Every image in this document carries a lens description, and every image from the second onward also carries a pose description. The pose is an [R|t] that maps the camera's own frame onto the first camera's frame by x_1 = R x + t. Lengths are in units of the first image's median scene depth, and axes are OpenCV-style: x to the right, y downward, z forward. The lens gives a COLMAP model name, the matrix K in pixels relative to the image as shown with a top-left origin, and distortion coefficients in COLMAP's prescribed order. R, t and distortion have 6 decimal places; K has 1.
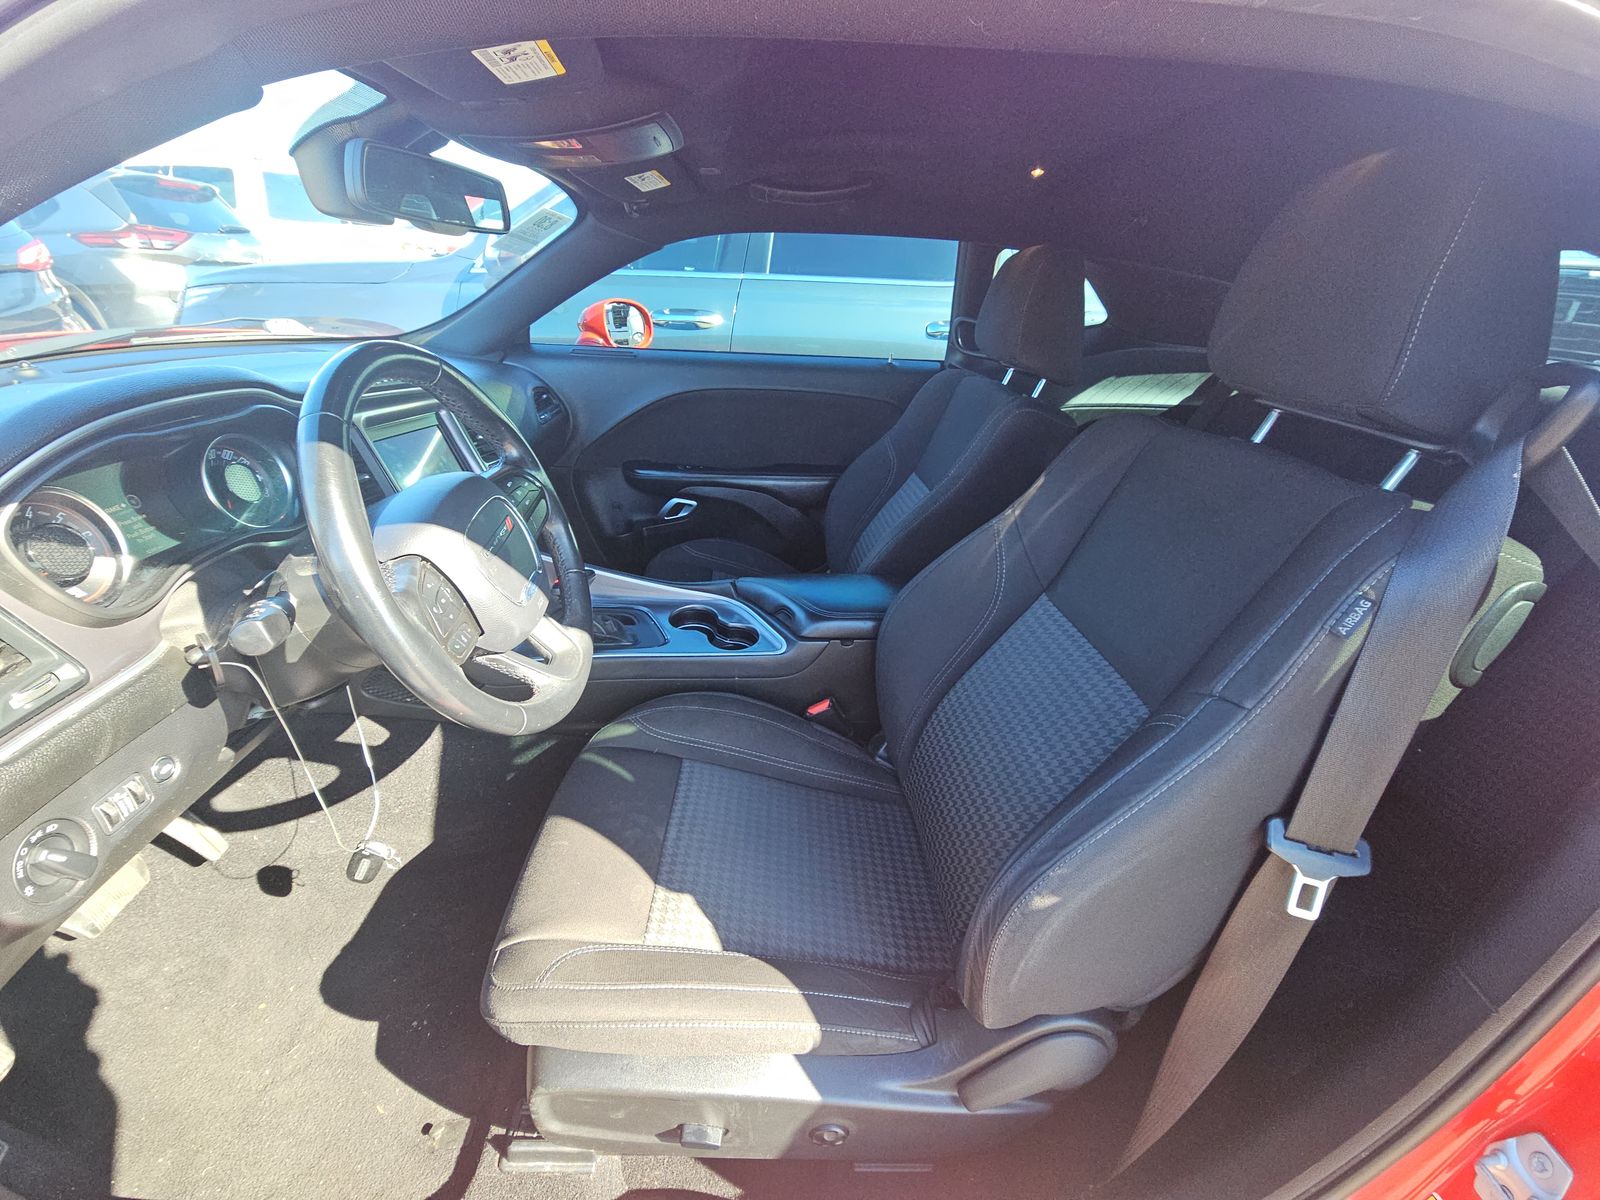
lens RADIAL K [[643.2, 0, 800.0], [0, 643.2, 600.0], [0, 0, 1]] dist [-0.002267, -0.000059]
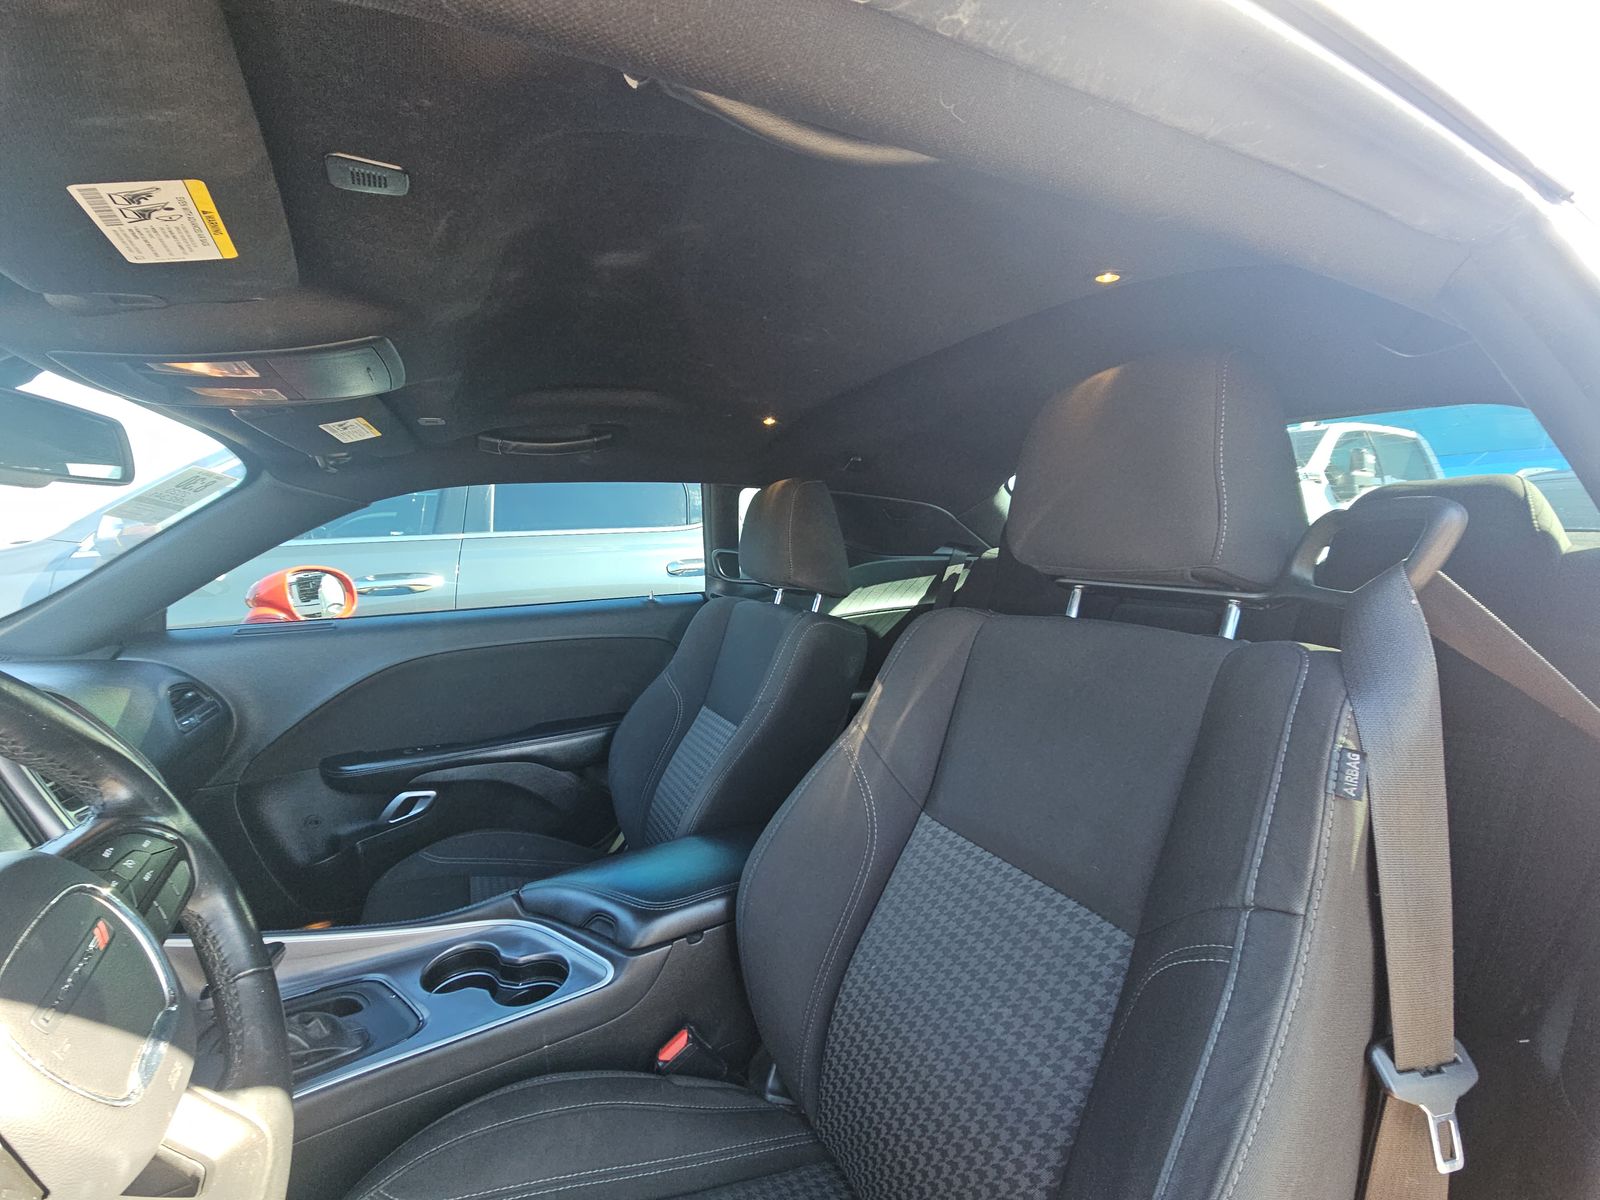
lens RADIAL K [[607.5, 0, 770.3], [0, 607.5, 616.7], [0, 0, 1]] dist [0.006454, -0.004813]
pose [[0.911129, -0.121005, 0.393956, -0.078187], [0.244459, 0.928277, -0.280252, -0.059123], [-0.331789, 0.351652, 0.875361, 0.194648]]
